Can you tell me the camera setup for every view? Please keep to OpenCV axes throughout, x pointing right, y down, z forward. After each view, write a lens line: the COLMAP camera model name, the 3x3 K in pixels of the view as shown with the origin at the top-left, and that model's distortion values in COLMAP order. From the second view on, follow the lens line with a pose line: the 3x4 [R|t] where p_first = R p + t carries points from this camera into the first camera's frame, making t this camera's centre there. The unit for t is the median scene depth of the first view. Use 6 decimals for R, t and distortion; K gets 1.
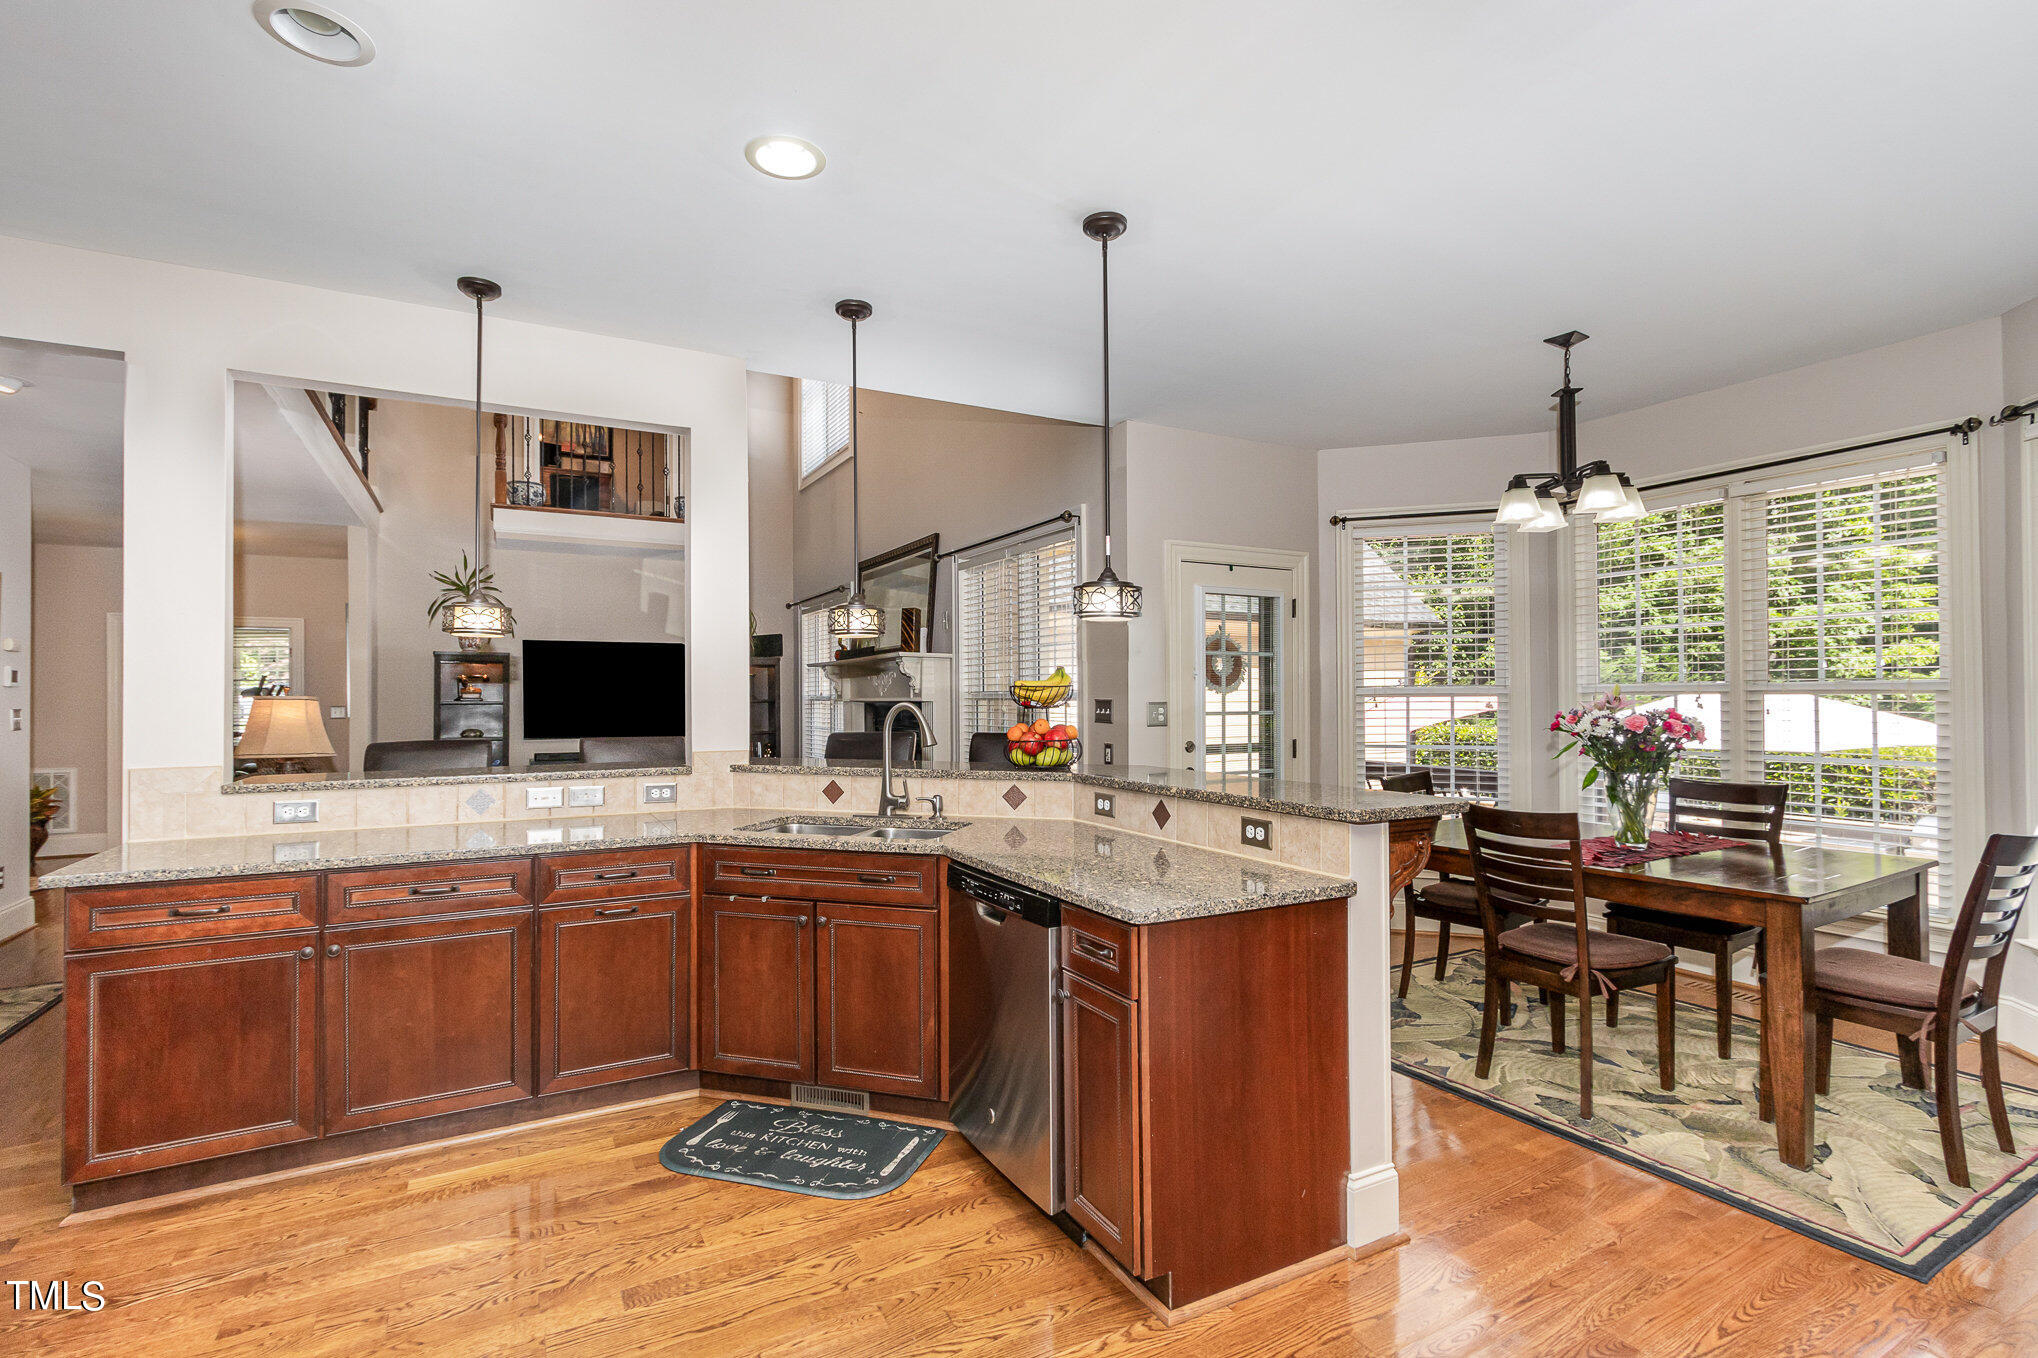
lens RADIAL K [[936.1, 0, 1023.5], [0, 936.1, 690.4], [0, 0, 1]] dist [0.001133, 0.000521]
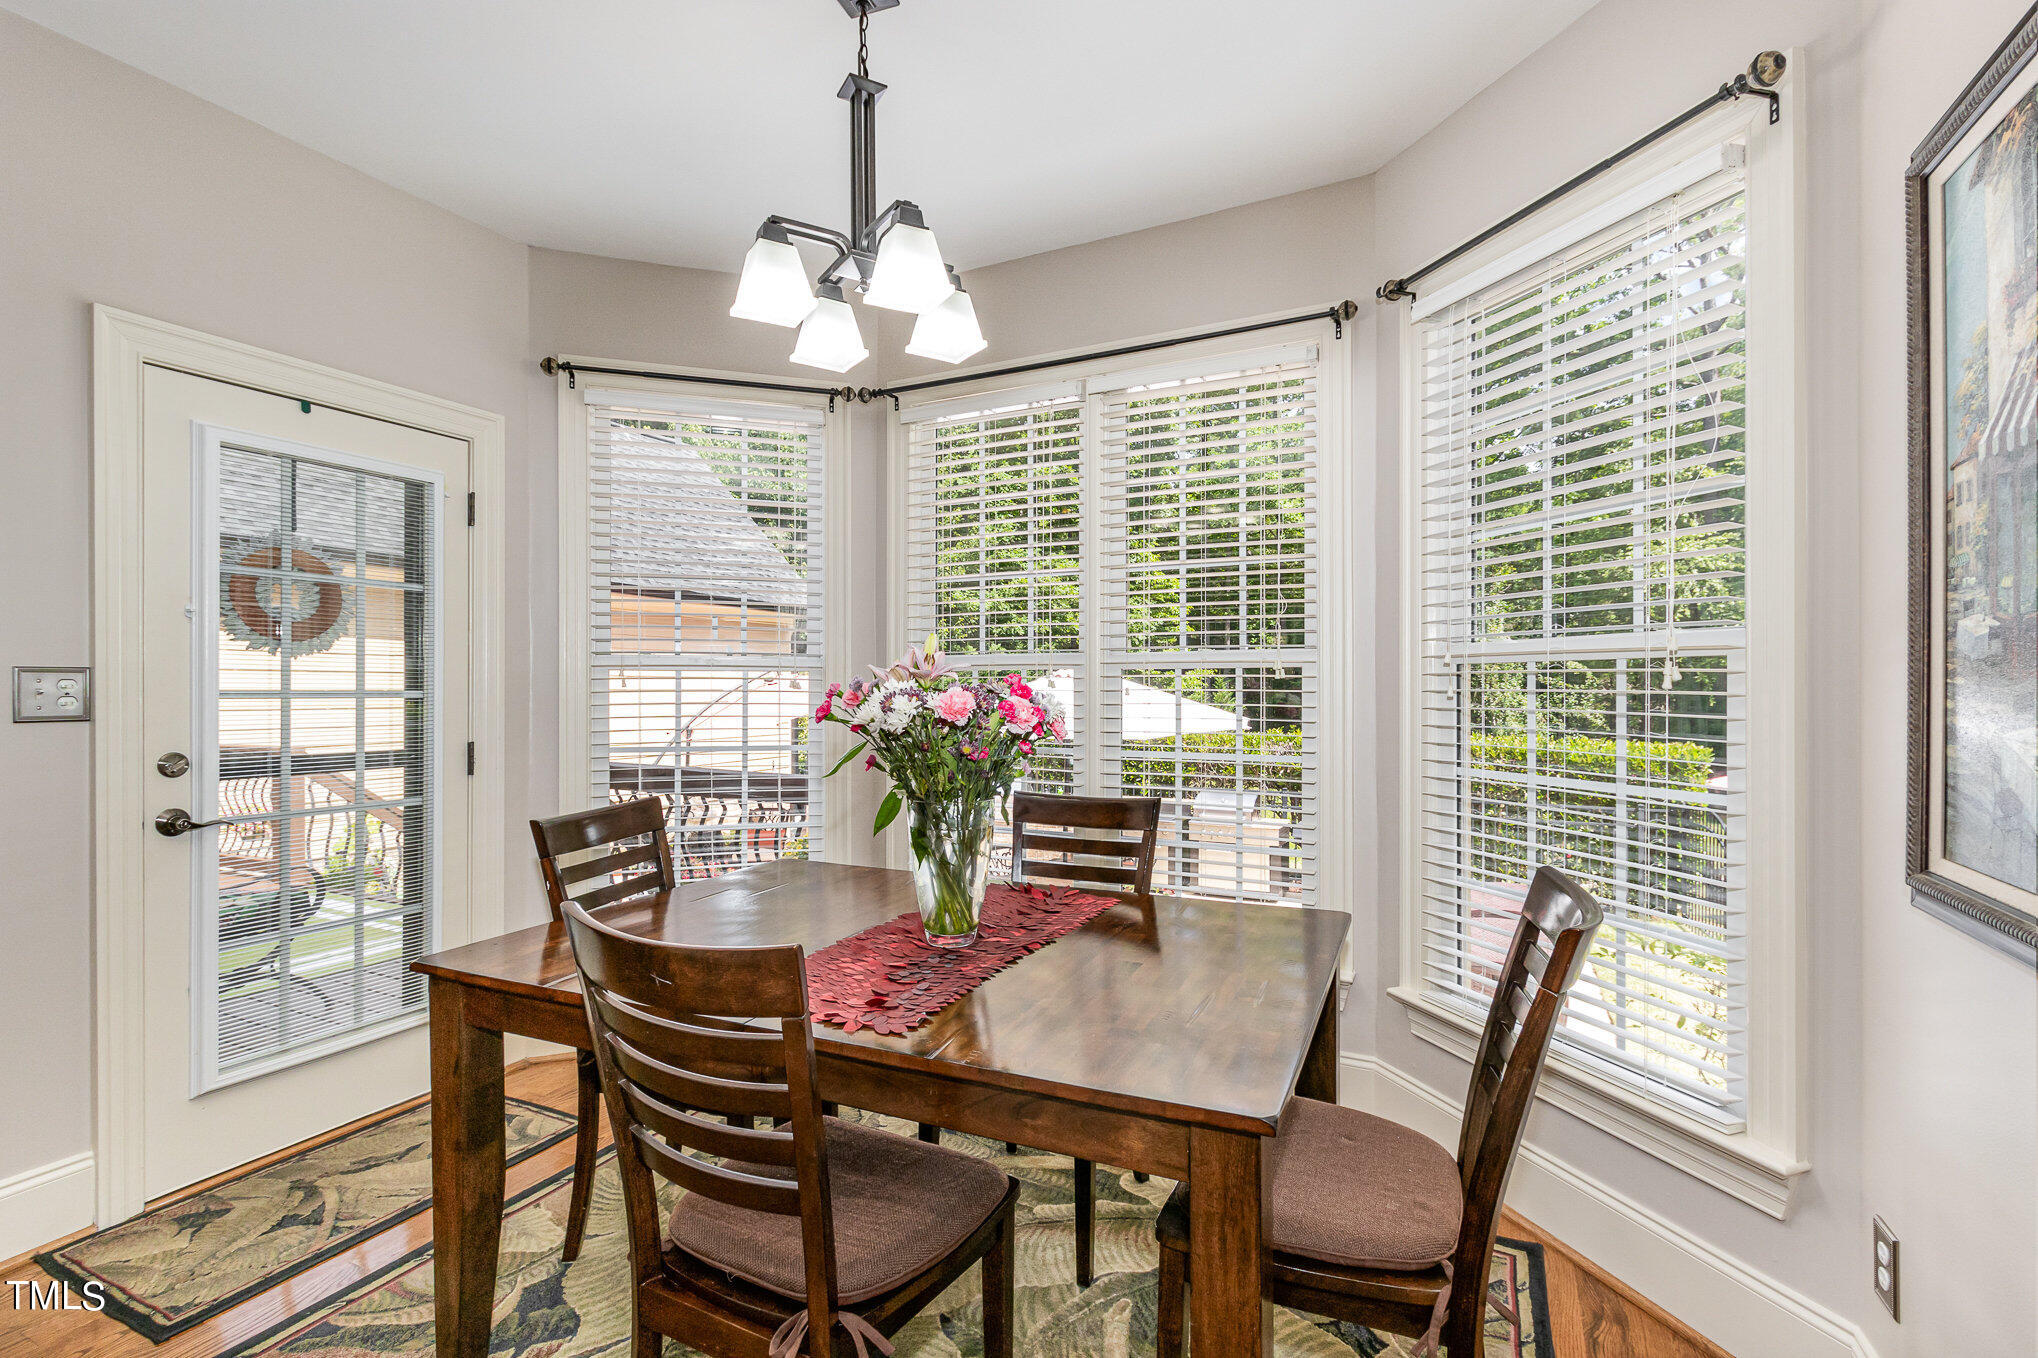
lens RADIAL K [[930.2, 0, 1019.0], [0, 930.2, 679.0], [0, 0, 1]] dist [0.000794, 0.000273]
pose [[0.825085, 0.012441, 0.564871, 0.356801], [-0.010474, 0.999923, -0.006725, 0.021391], [-0.564911, -0.000368, 0.825152, 0.508733]]
